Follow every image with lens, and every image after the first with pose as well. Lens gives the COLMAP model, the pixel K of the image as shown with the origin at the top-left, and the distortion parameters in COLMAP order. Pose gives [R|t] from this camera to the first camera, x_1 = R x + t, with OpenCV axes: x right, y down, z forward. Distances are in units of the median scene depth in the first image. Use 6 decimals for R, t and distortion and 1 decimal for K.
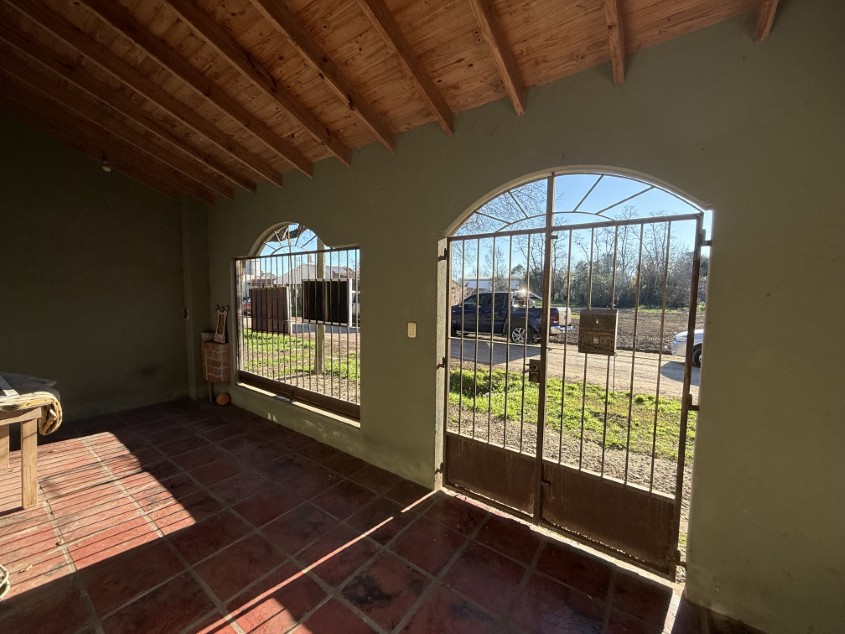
lens RADIAL K [[336.7, 0, 420.7], [0, 336.7, 318.2], [0, 0, 1]] dist [-0.001467, -0.000098]
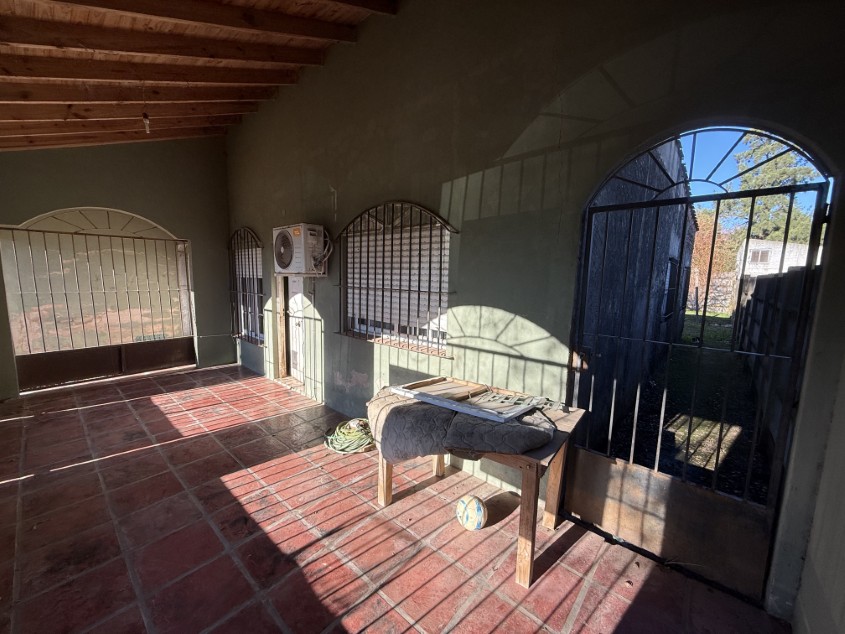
lens RADIAL K [[336.2, 0, 422.5], [0, 336.2, 317.0], [0, 0, 1]] dist [-0.000169, 0.000001]
pose [[-0.995539, -0.041296, 0.084834, -1.262833], [-0.023277, 0.978835, 0.203323, -0.141172], [-0.091435, 0.200441, -0.975430, 1.721288]]
